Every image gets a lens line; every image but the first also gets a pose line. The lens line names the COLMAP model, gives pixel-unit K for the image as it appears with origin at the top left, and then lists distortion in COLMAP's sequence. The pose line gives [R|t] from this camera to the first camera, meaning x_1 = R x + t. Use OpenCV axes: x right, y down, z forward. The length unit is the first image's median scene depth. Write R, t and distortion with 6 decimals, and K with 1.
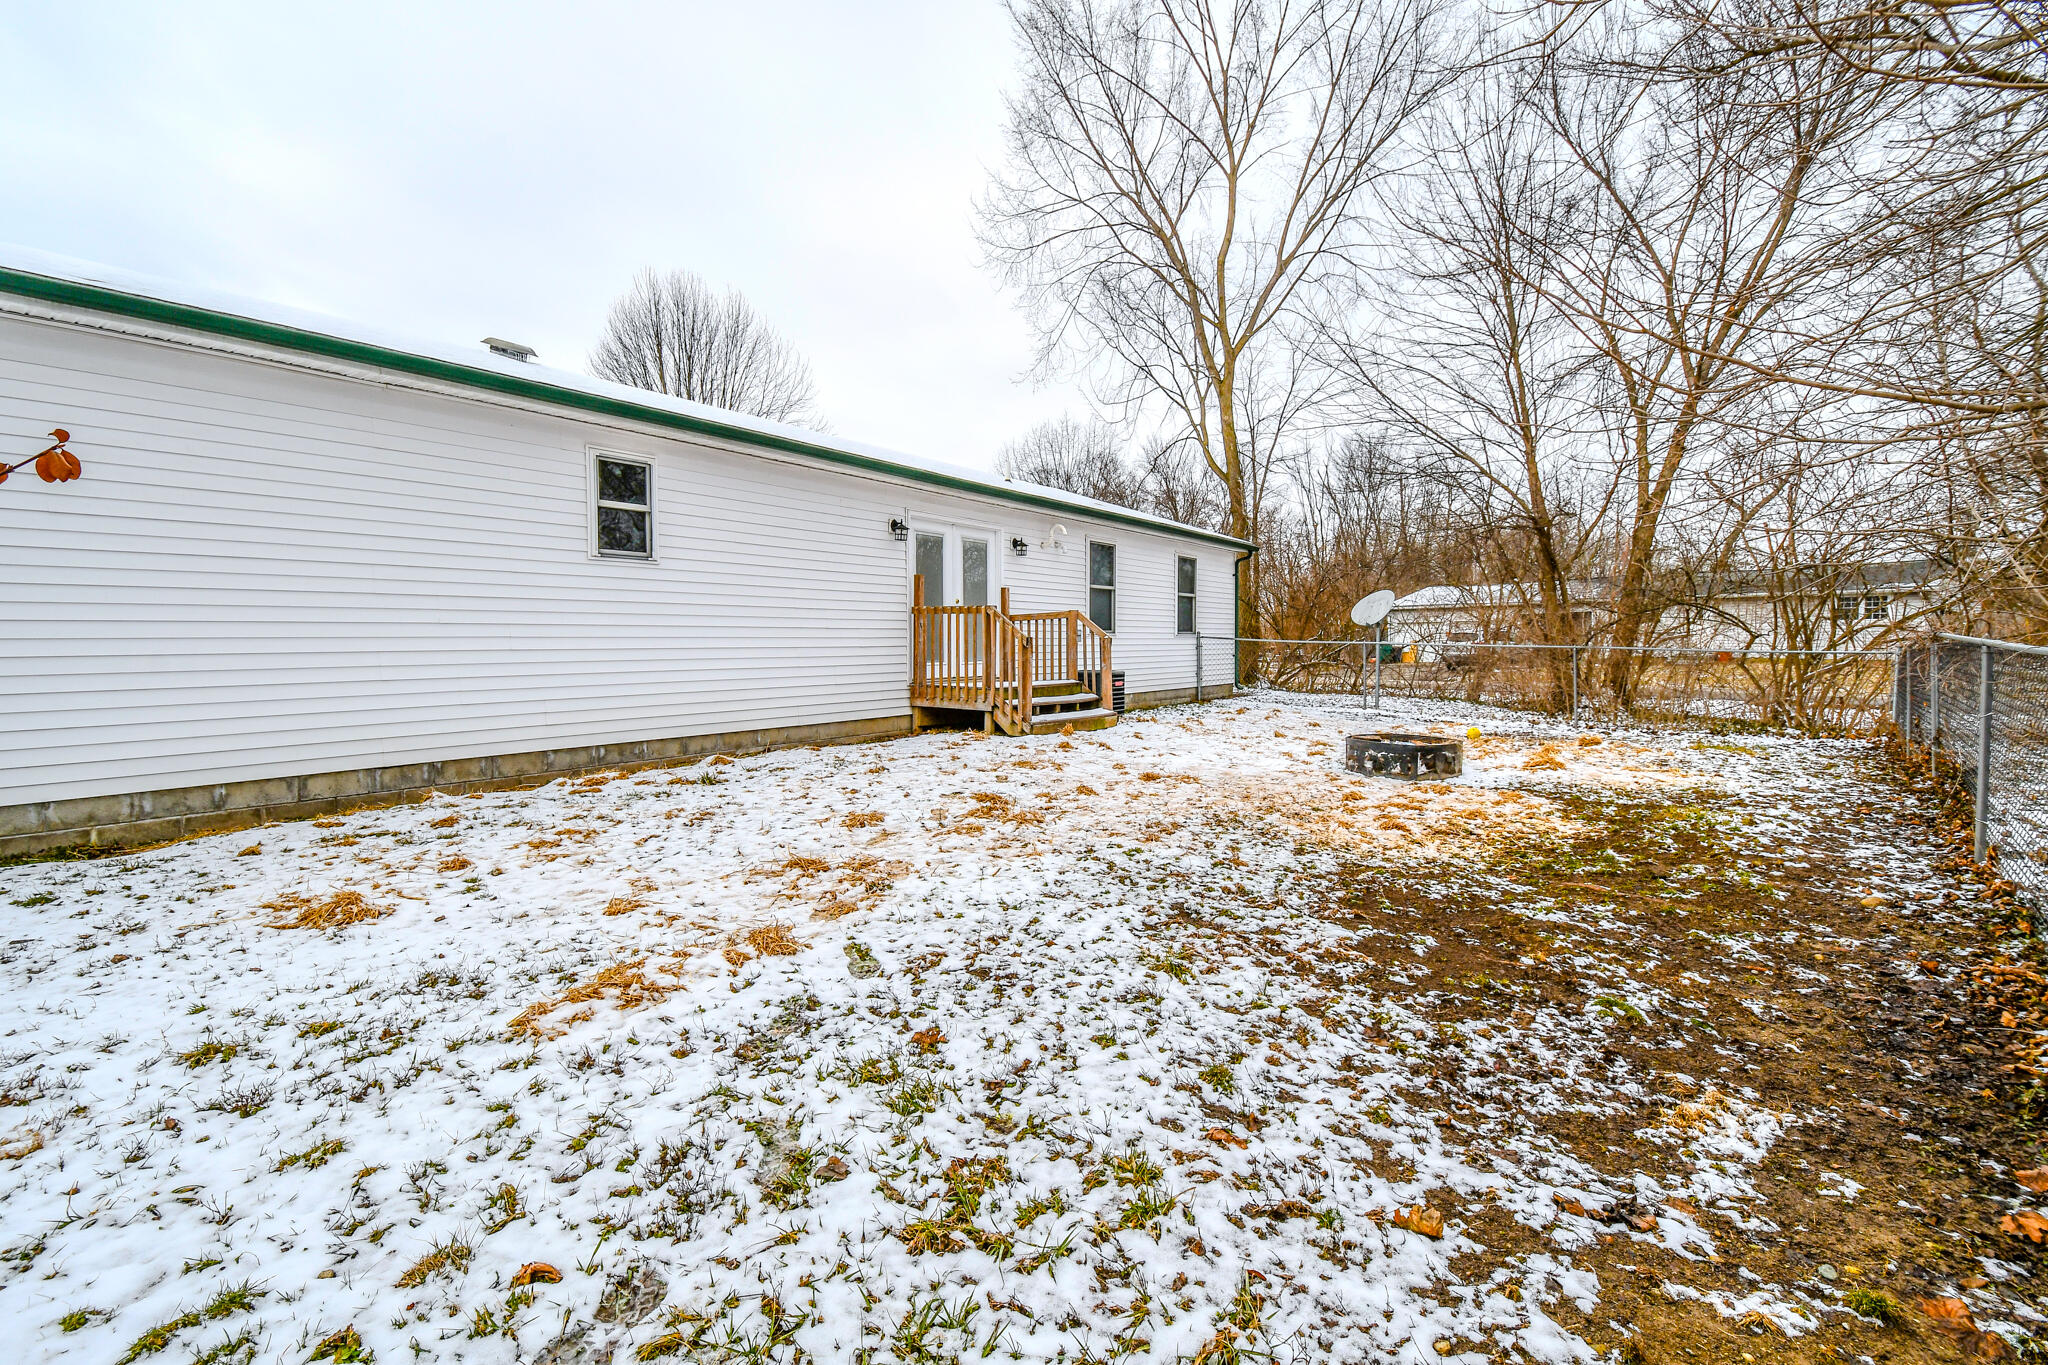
lens RADIAL K [[889.6, 0, 1008.6], [0, 889.6, 675.5], [0, 0, 1]] dist [0.026091, -0.022319]
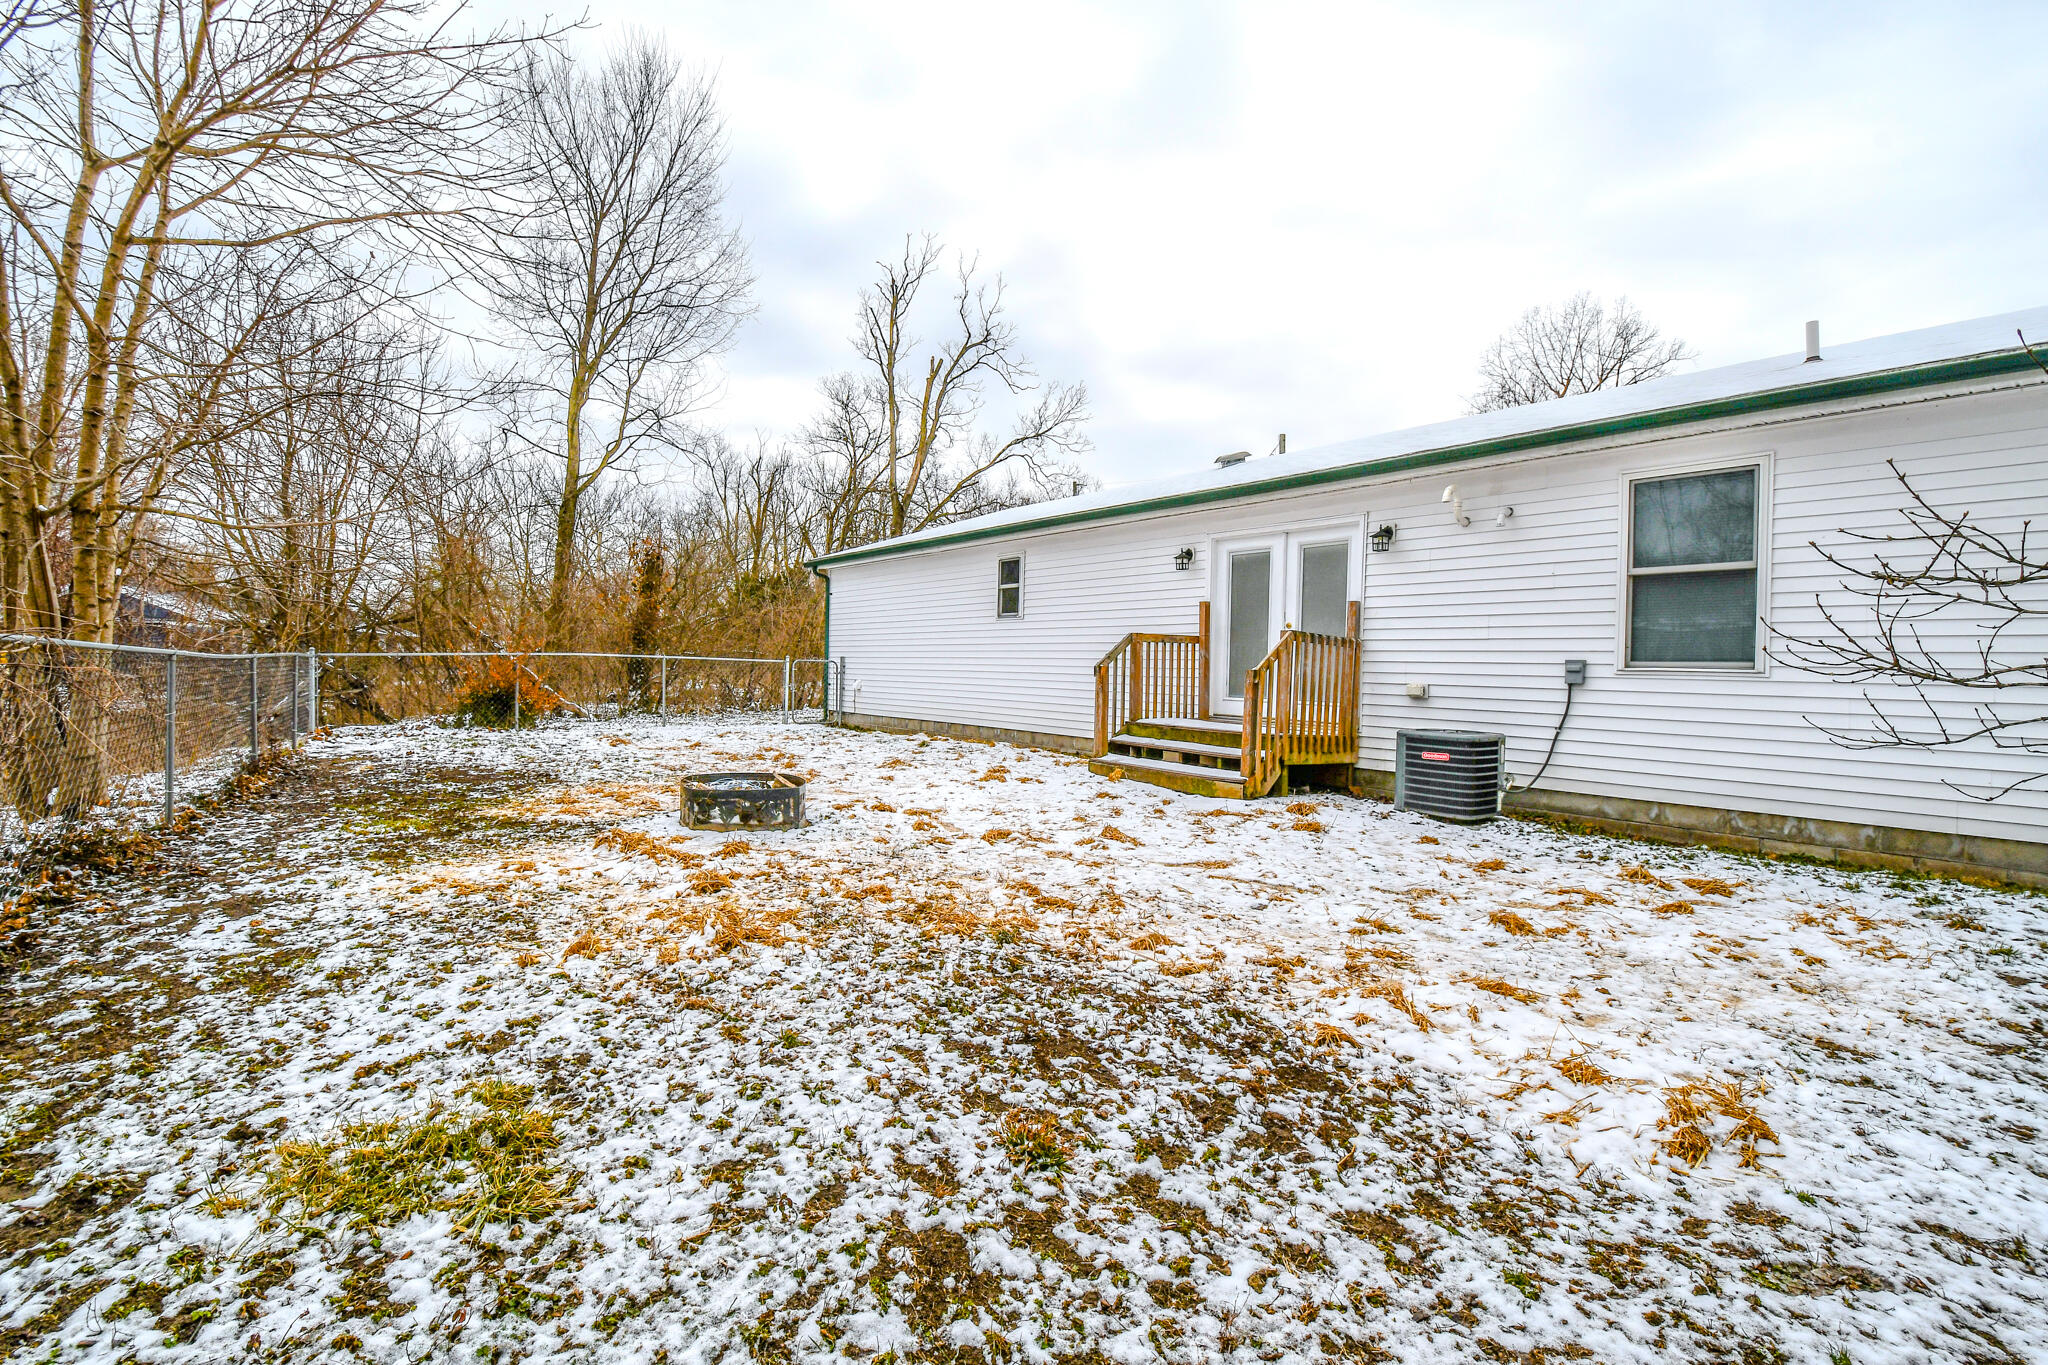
lens RADIAL K [[889.6, 0, 1008.6], [0, 889.6, 675.5], [0, 0, 1]] dist [0.026091, -0.022319]
pose [[-0.250413, 0.006997, -0.968114, 0.854480], [-0.060586, 0.997901, 0.022883, -0.043977], [0.966242, 0.064384, -0.249463, 1.031905]]
